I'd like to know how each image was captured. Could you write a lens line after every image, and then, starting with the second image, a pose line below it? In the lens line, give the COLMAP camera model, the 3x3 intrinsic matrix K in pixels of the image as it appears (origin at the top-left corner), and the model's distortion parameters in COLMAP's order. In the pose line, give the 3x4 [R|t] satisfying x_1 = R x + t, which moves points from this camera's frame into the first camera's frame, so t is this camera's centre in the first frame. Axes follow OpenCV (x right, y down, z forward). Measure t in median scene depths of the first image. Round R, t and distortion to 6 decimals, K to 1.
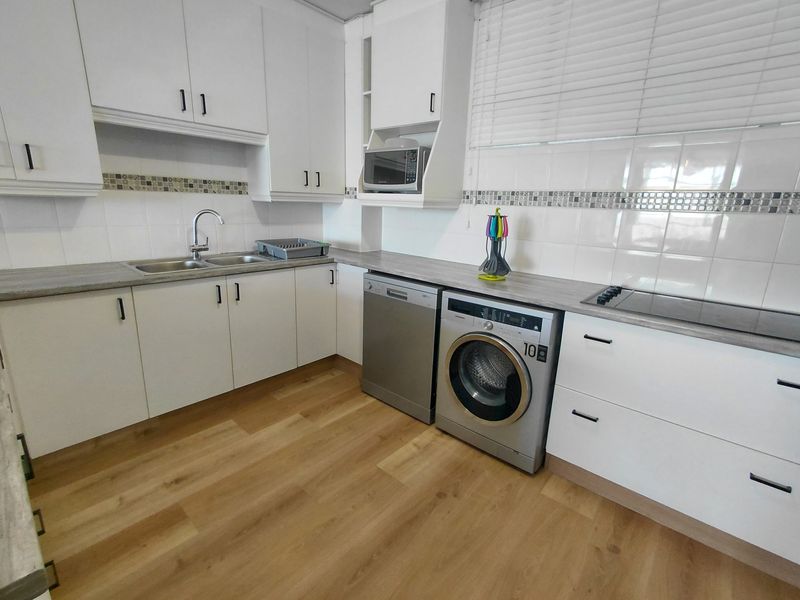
lens RADIAL K [[372.7, 0, 402.6], [0, 372.7, 293.6], [0, 0, 1]] dist [-0.002368, -0.000260]
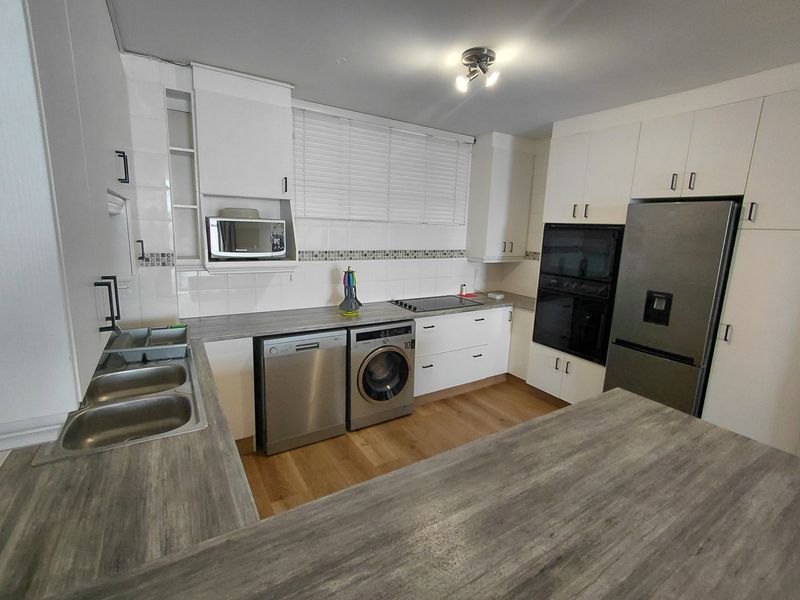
lens RADIAL K [[372.7, 0, 402.6], [0, 372.7, 293.6], [0, 0, 1]] dist [-0.002368, -0.000260]
pose [[0.282355, -0.194162, 0.939455, -0.991355], [0.205517, 0.968809, 0.138460, -0.259439], [-0.937037, 0.153980, 0.313452, 0.323915]]
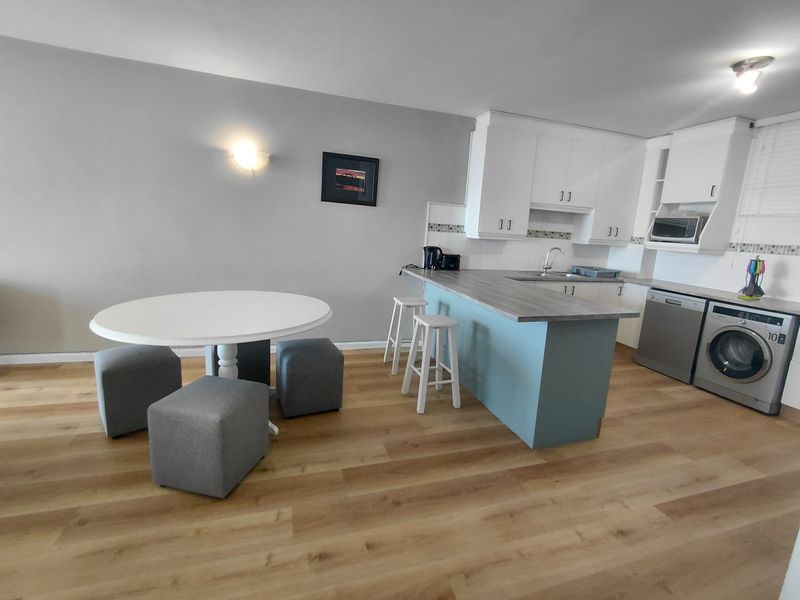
lens RADIAL K [[372.7, 0, 402.6], [0, 372.7, 293.6], [0, 0, 1]] dist [-0.002368, -0.000260]
pose [[0.858177, 0.108196, -0.501822, -0.222081], [-0.153882, 0.986803, -0.050397, 0.233258], [0.489747, 0.120471, 0.863501, -1.041596]]
